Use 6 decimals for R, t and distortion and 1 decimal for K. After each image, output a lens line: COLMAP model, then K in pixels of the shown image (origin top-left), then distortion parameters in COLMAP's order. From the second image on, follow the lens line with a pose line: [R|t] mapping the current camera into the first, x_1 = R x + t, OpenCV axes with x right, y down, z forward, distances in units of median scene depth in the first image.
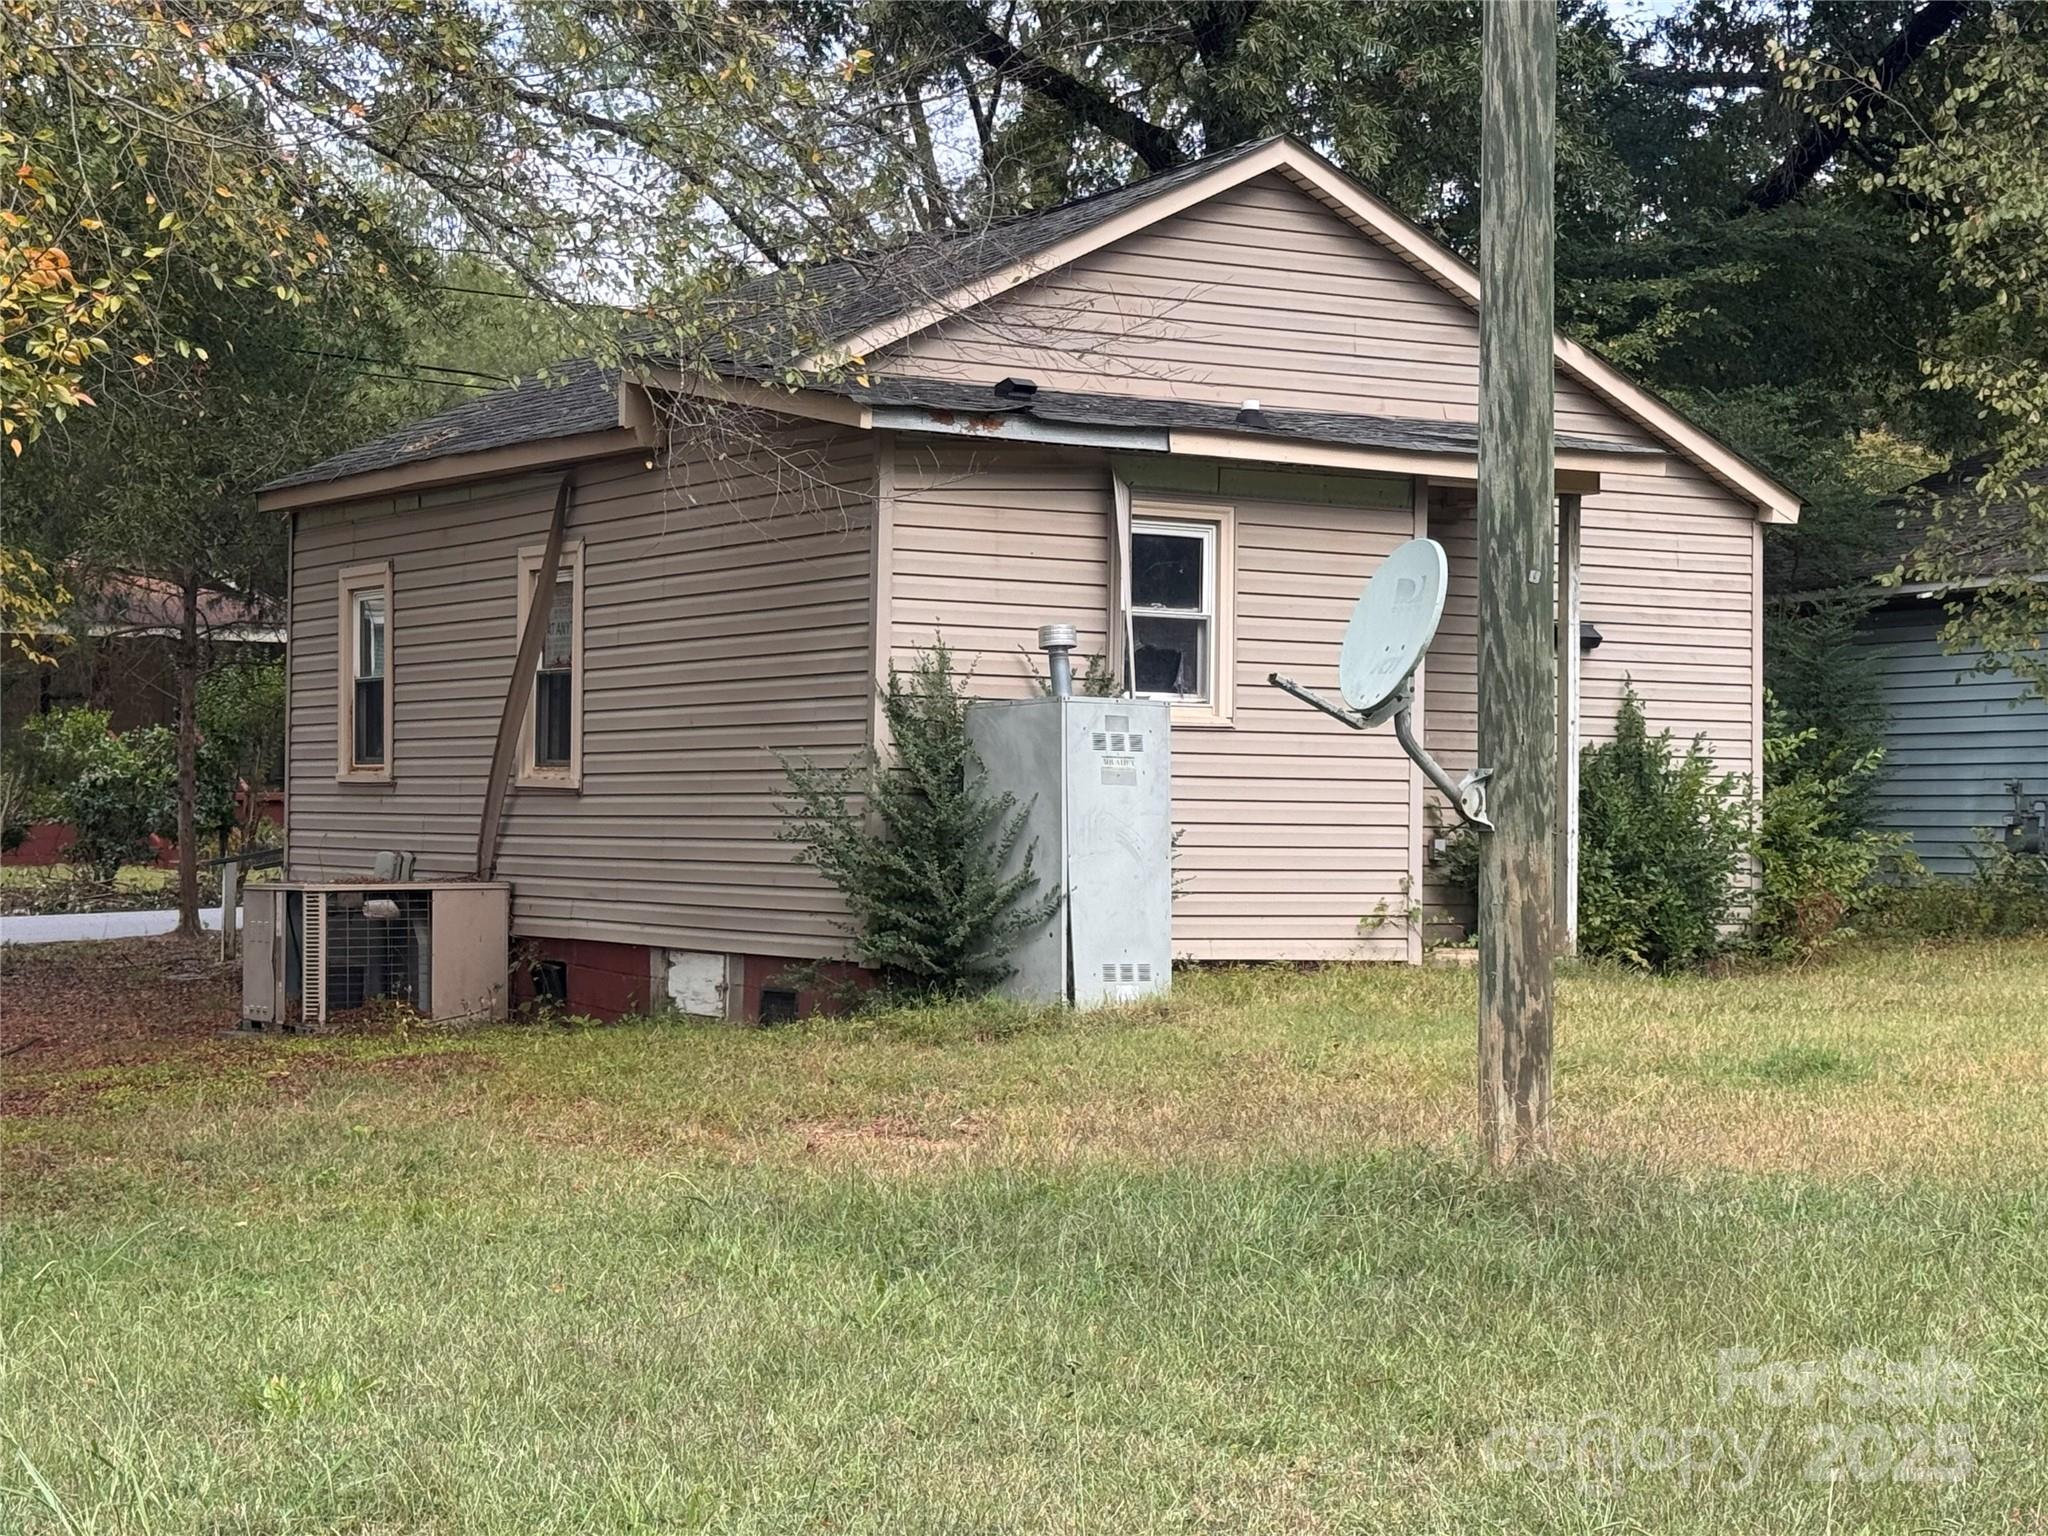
lens RADIAL K [[3798.0, 0, 1156.4], [0, 3798.0, 776.6], [0, 0, 1]] dist [0.183123, 0.024012]
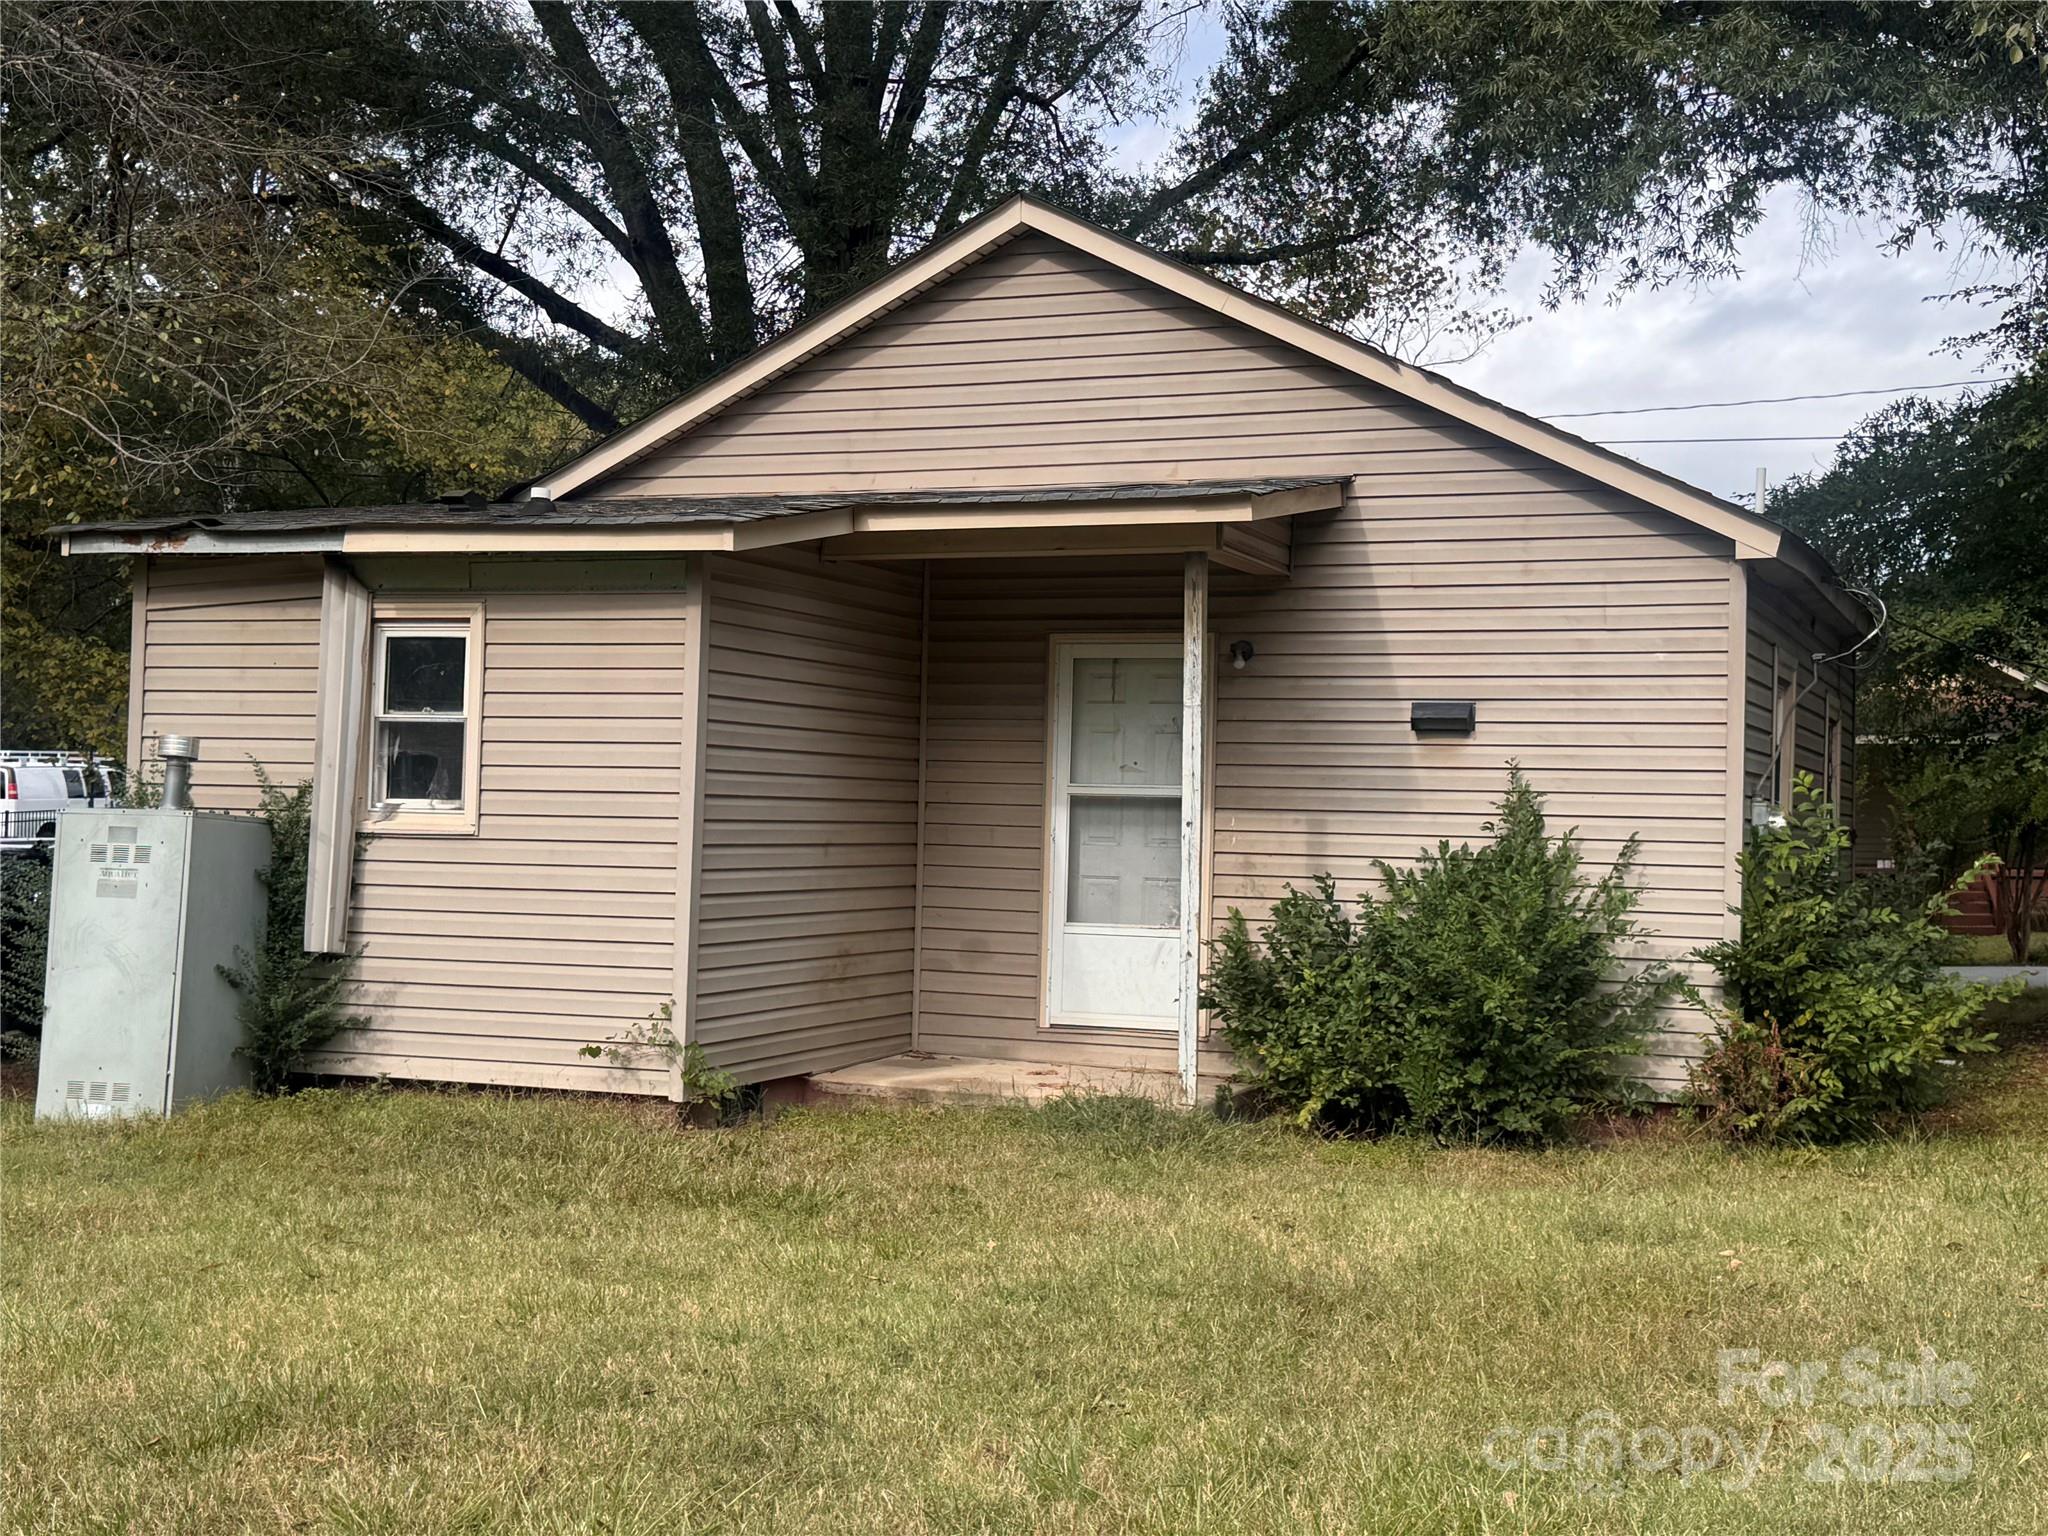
lens RADIAL K [[2501.2, 0, 1024.0], [0, 2501.2, 768.0], [0, 0, 1]] dist [0.189518, -0.419442]
pose [[0.600189, -0.018755, -0.799638, 0.604022], [-0.003454, 0.999655, -0.026039, -0.013724], [0.799851, 0.018391, 0.599917, 0.731590]]
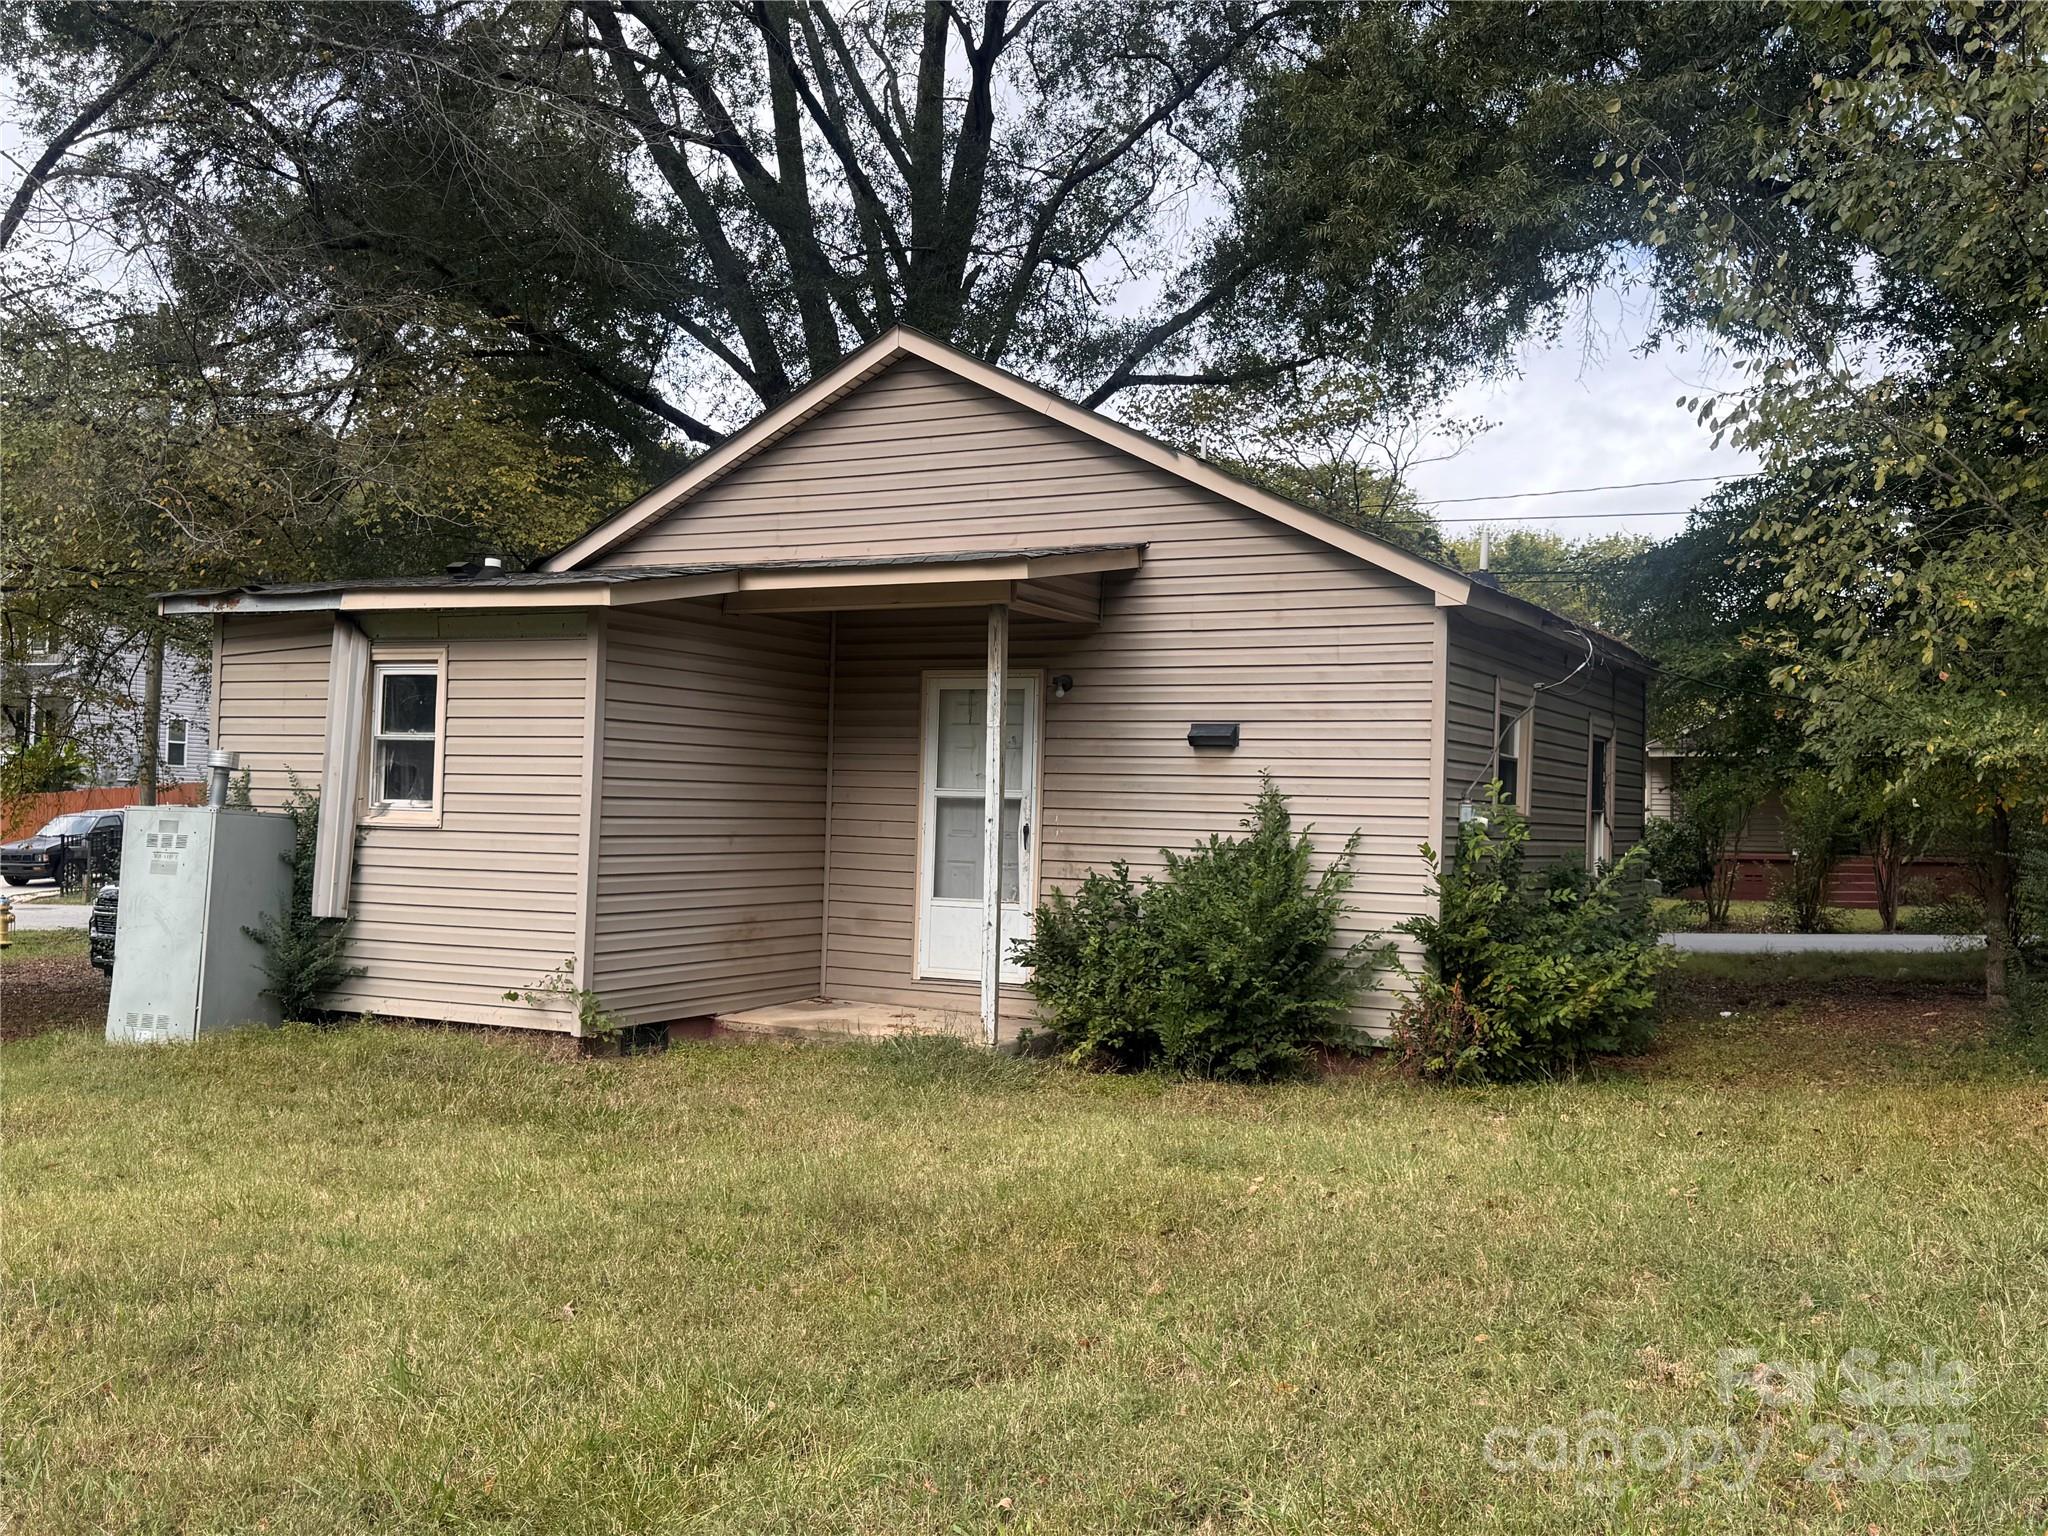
lens RADIAL K [[1866.6, 0, 991.8], [0, 1866.6, 782.5], [0, 0, 1]] dist [0.209853, -0.537869]
pose [[0.507434, -0.015614, -0.861549, 0.635017], [-0.006535, 0.999737, -0.021967, -0.015211], [0.861666, 0.016777, 0.507199, 0.843064]]
